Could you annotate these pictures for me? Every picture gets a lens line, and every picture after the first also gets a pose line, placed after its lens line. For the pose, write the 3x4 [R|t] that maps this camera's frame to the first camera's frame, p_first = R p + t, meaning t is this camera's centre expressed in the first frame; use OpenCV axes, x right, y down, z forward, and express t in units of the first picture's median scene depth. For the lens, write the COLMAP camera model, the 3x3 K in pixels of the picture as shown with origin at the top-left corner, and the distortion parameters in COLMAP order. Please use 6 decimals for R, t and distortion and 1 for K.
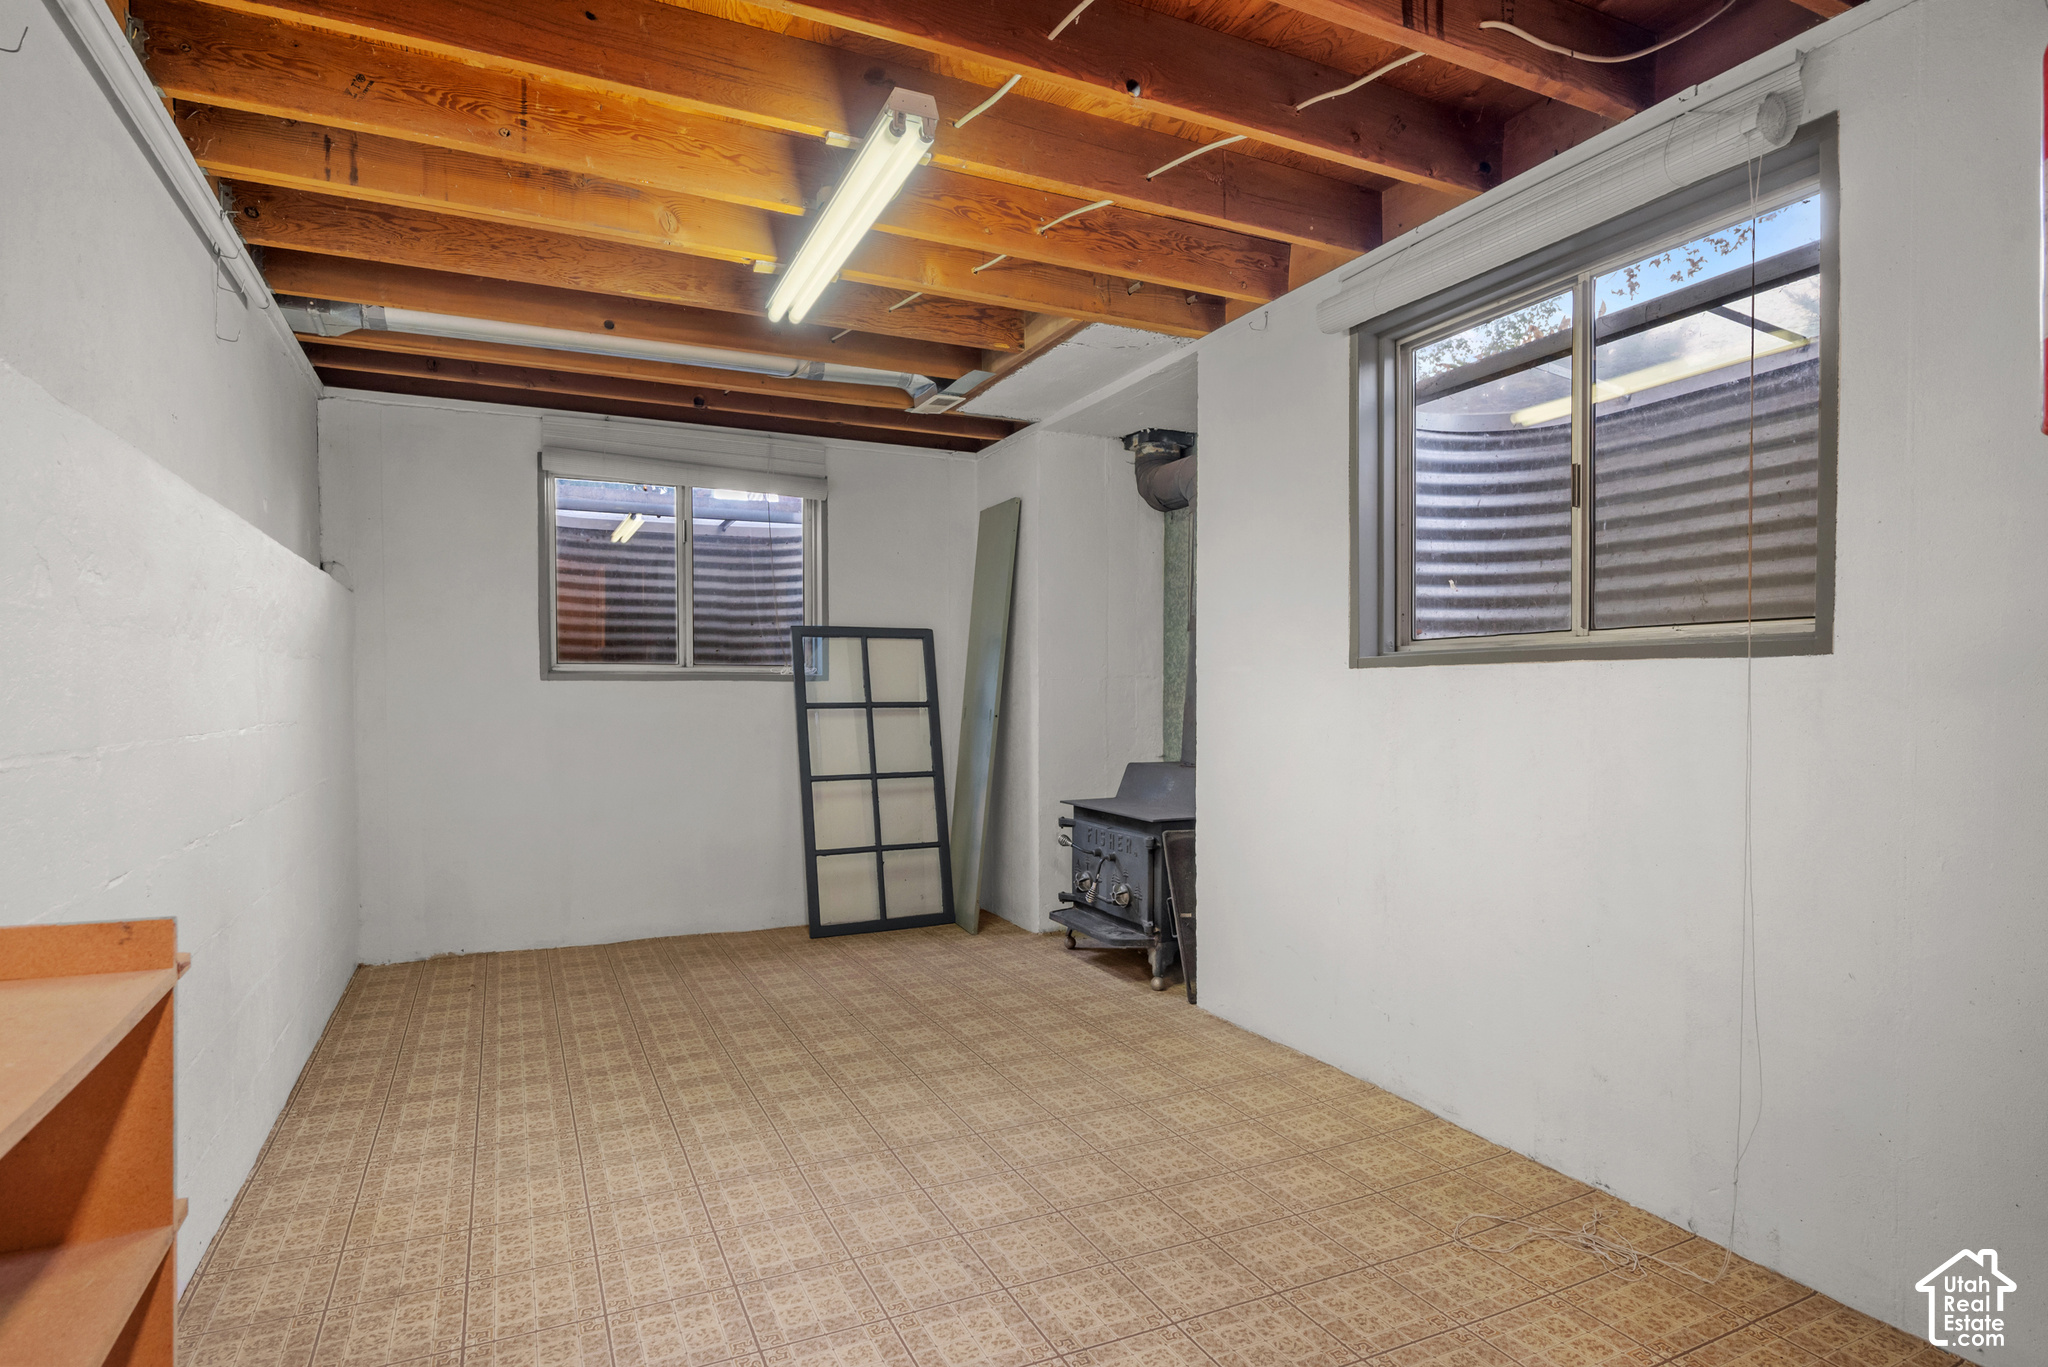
lens RADIAL K [[1090.7, 0, 1023.7], [0, 1090.7, 708.0], [0, 0, 1]] dist [0.000693, -0.000036]
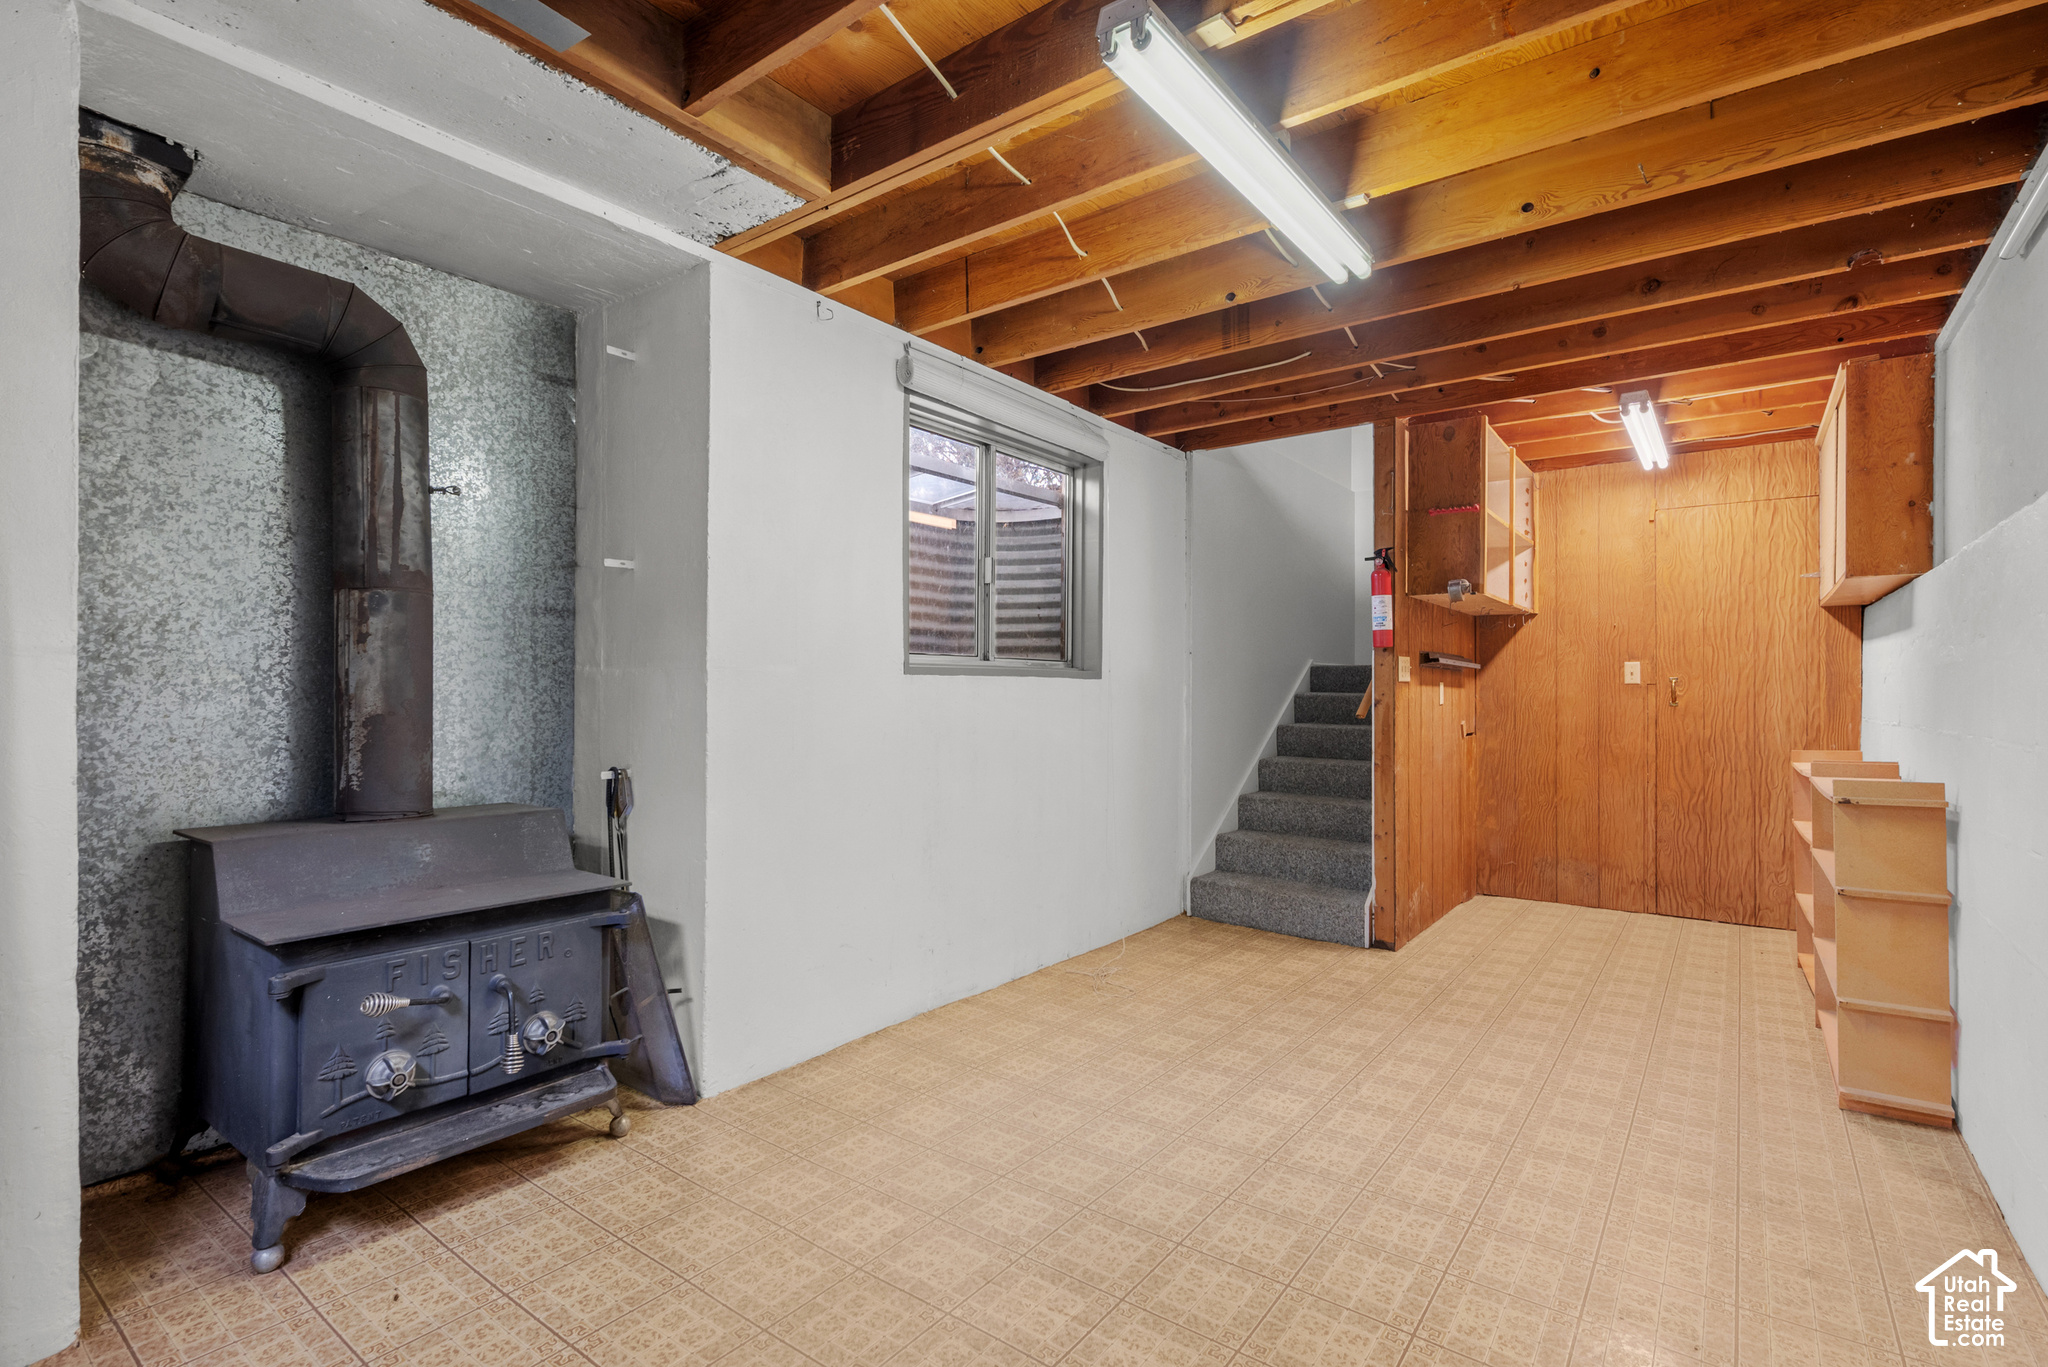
lens RADIAL K [[960.0, 0, 1024.0], [0, 960.0, 683.5], [0, 0, 1]] dist [-0.001994, -0.000148]
pose [[-0.459770, 0.001499, 0.888037, -0.676851], [0.009549, 0.999949, 0.003256, -0.029090], [-0.887986, 0.009977, -0.459761, 1.353727]]
